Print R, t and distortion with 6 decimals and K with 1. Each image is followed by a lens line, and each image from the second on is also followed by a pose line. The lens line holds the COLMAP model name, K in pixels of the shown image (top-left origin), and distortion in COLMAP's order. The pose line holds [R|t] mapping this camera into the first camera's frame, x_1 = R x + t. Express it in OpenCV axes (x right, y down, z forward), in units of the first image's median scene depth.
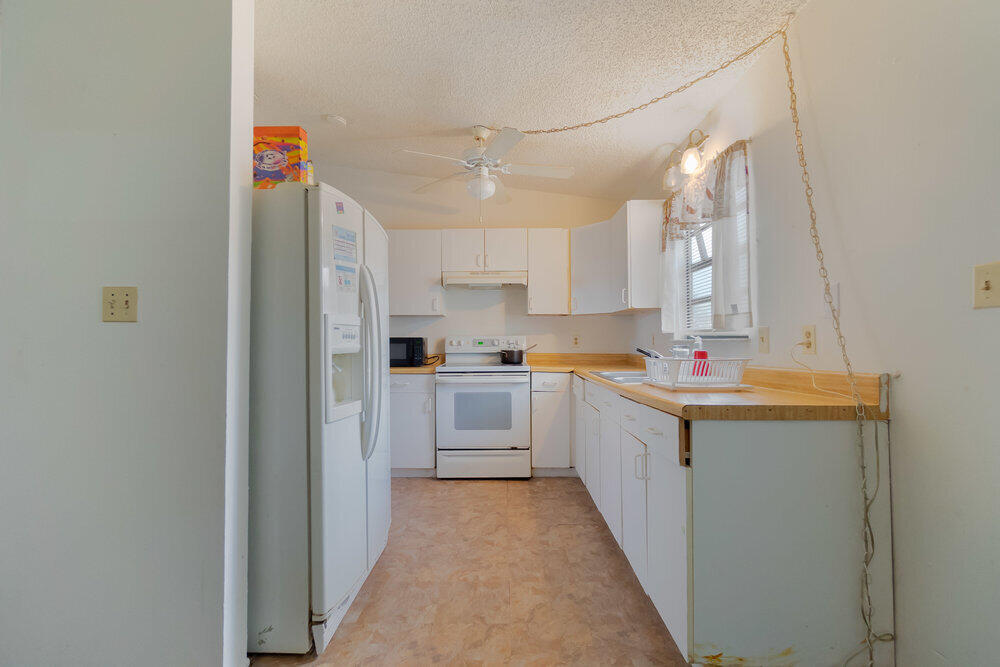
lens RADIAL K [[428.0, 0, 498.6], [0, 428.0, 333.1], [0, 0, 1]] dist [-0.002296, 0.000735]
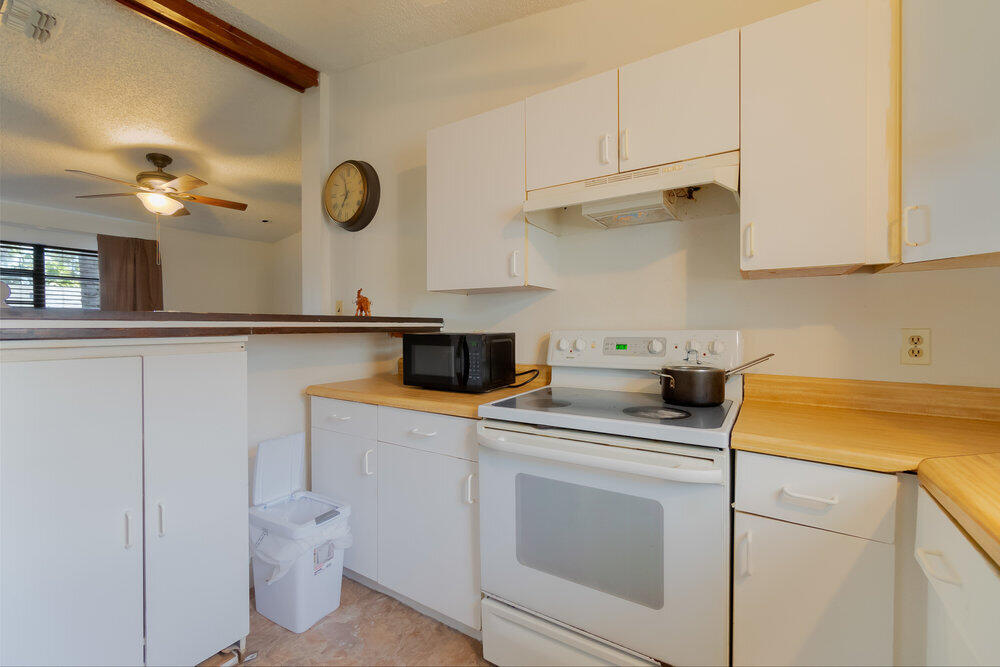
lens RADIAL K [[428.0, 0, 500.6], [0, 428.0, 329.6], [0, 0, 1]] dist [-0.002296, 0.000735]
pose [[0.848575, 0.005034, -0.529051, 0.088244], [0.006515, 0.999779, 0.019963, -0.003795], [0.529035, -0.020387, 0.848355, 0.587908]]
